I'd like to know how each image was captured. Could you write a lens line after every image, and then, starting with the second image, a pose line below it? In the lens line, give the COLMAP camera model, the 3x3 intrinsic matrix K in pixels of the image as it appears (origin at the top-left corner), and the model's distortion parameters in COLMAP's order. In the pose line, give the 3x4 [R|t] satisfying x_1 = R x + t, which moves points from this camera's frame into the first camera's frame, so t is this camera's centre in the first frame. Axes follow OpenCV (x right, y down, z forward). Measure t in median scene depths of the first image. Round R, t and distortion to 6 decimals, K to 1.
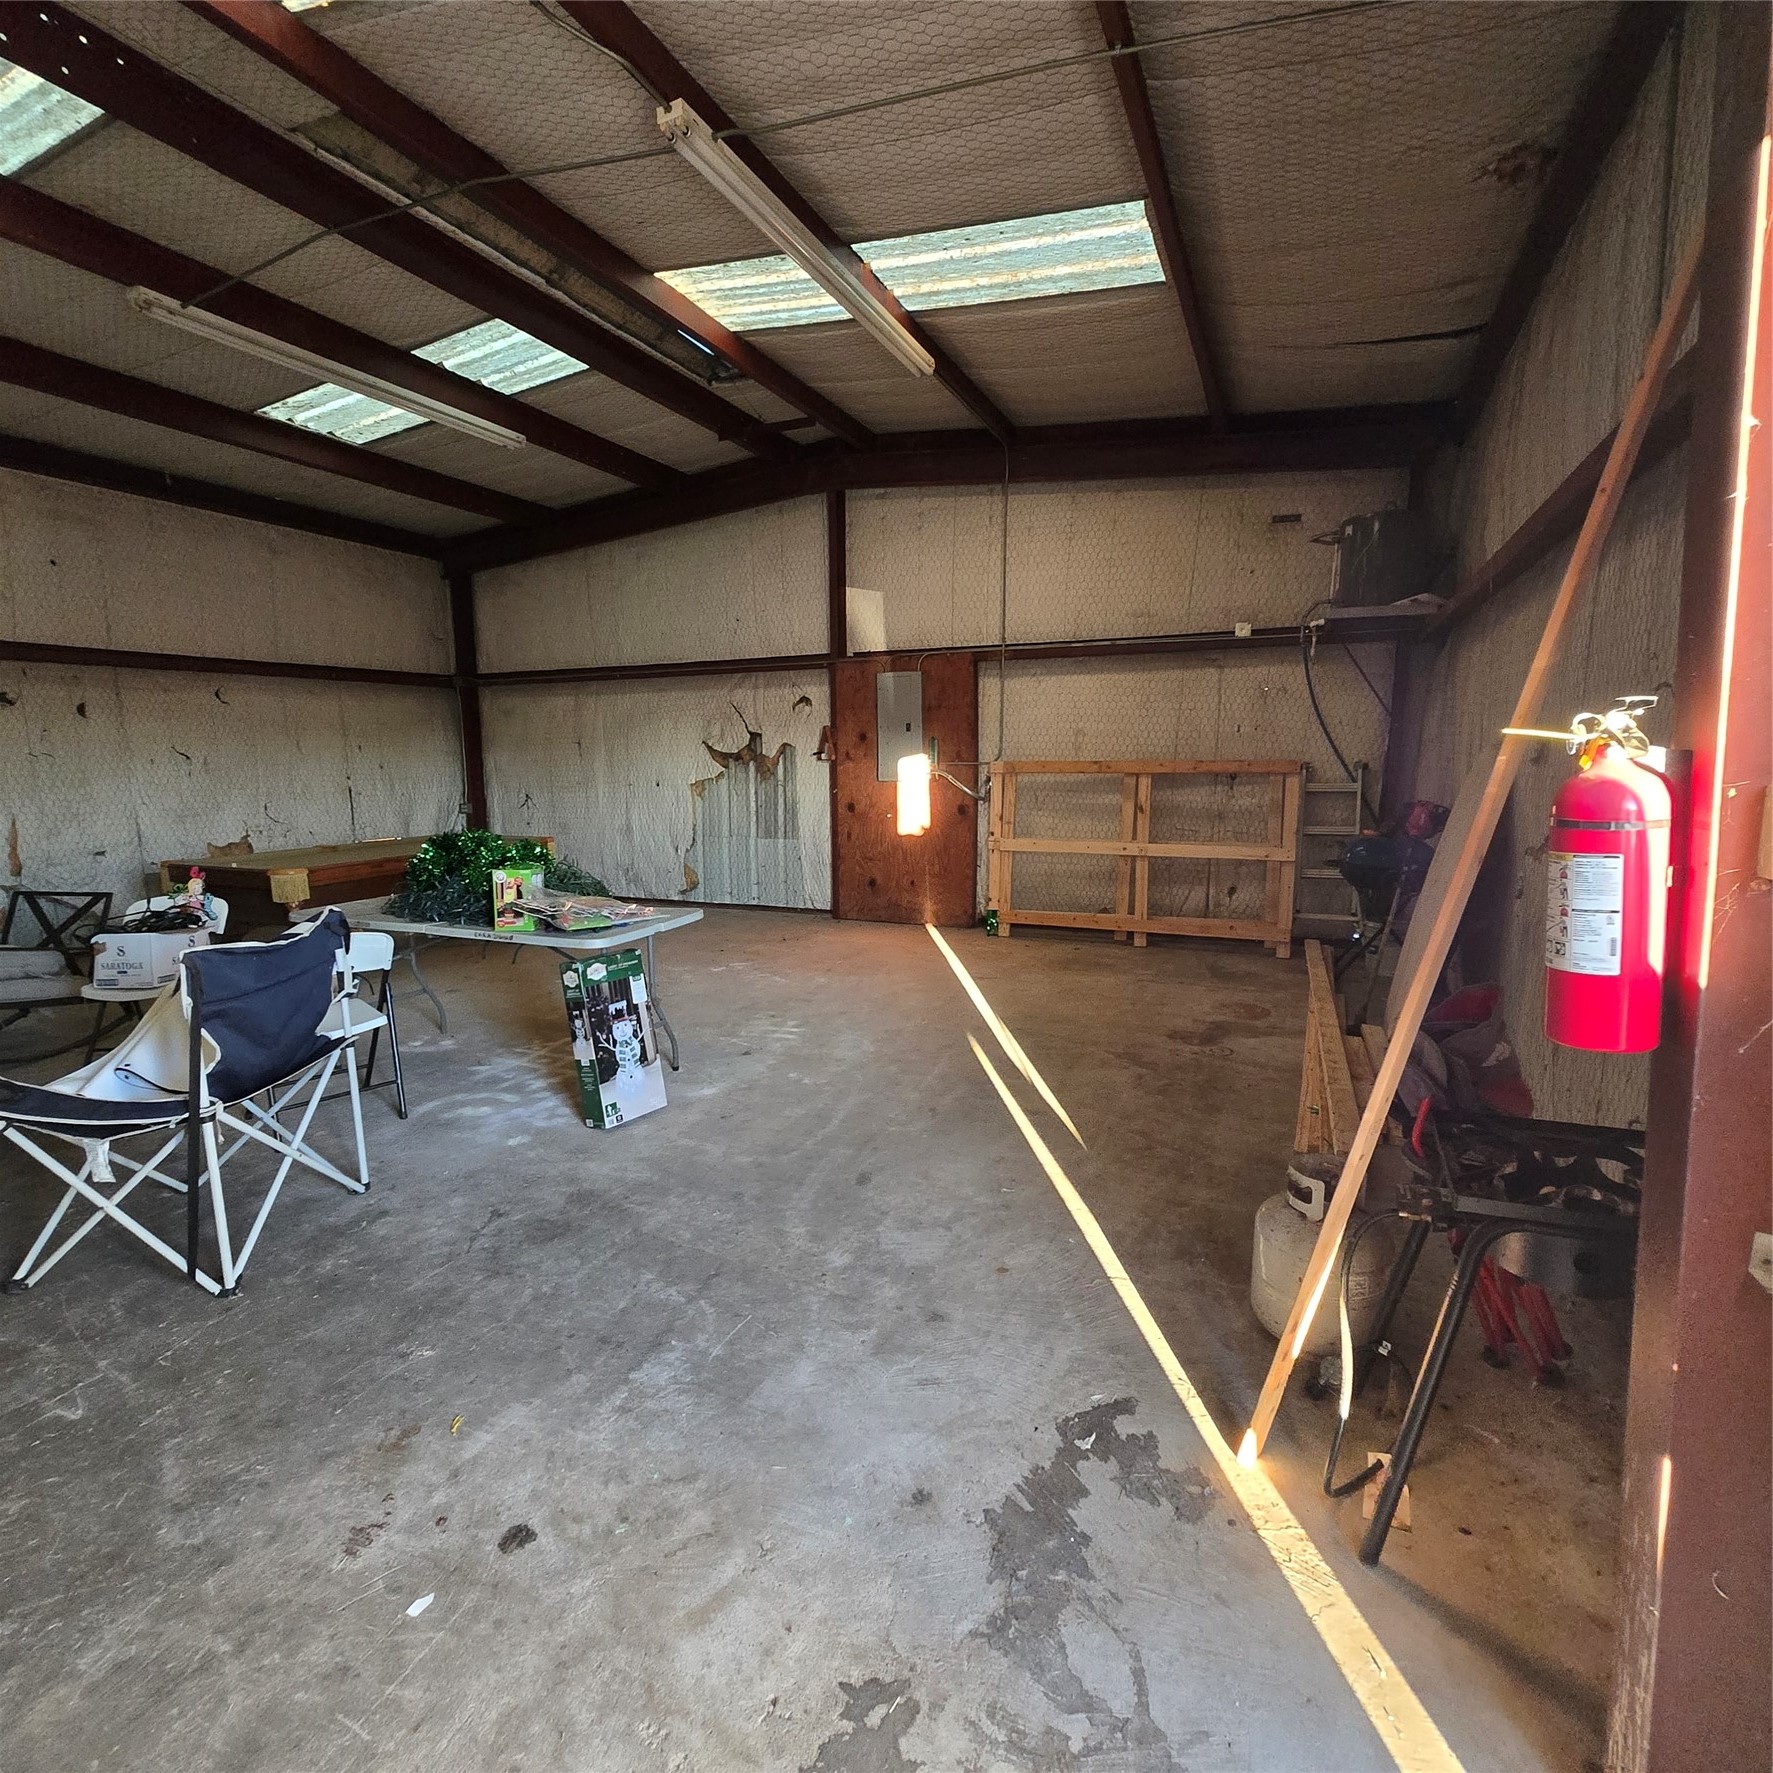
lens RADIAL K [[932.8, 0, 886.5], [0, 932.8, 886.5], [0, 0, 1]] dist [0.002441, -0.000264]
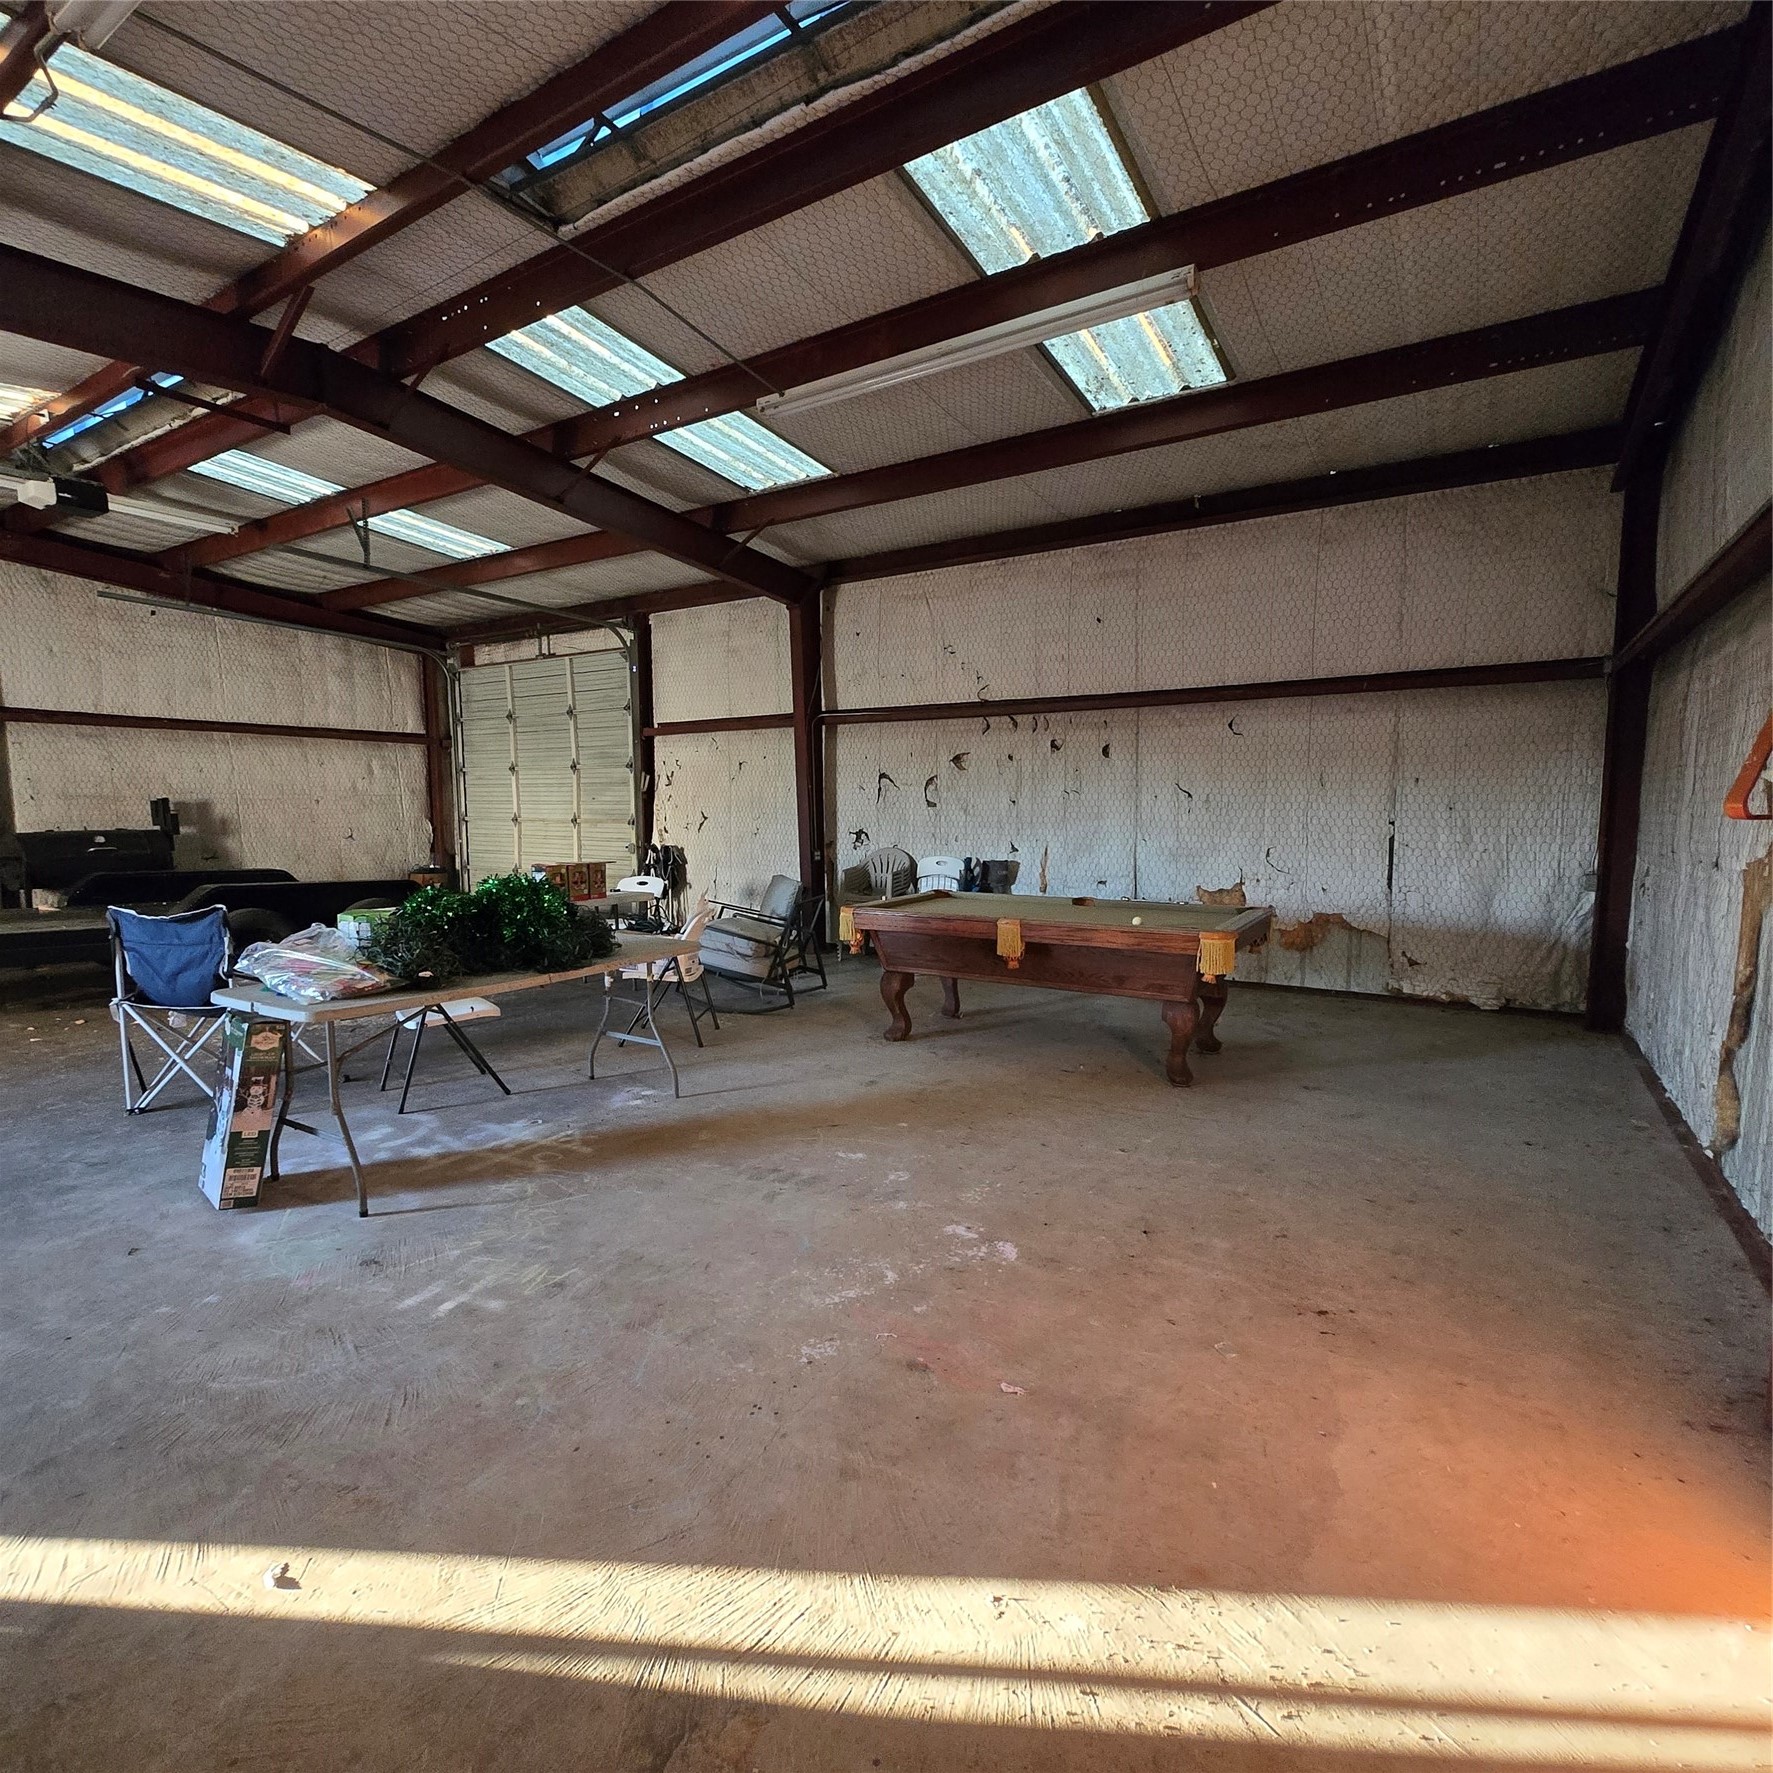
lens RADIAL K [[932.8, 0, 886.5], [0, 932.8, 886.5], [0, 0, 1]] dist [0.002441, -0.000264]
pose [[-0.140855, 0.101475, -0.984816, 0.401579], [-0.136806, 0.983195, 0.120875, -0.198069], [0.980532, 0.151754, -0.124606, 1.384596]]
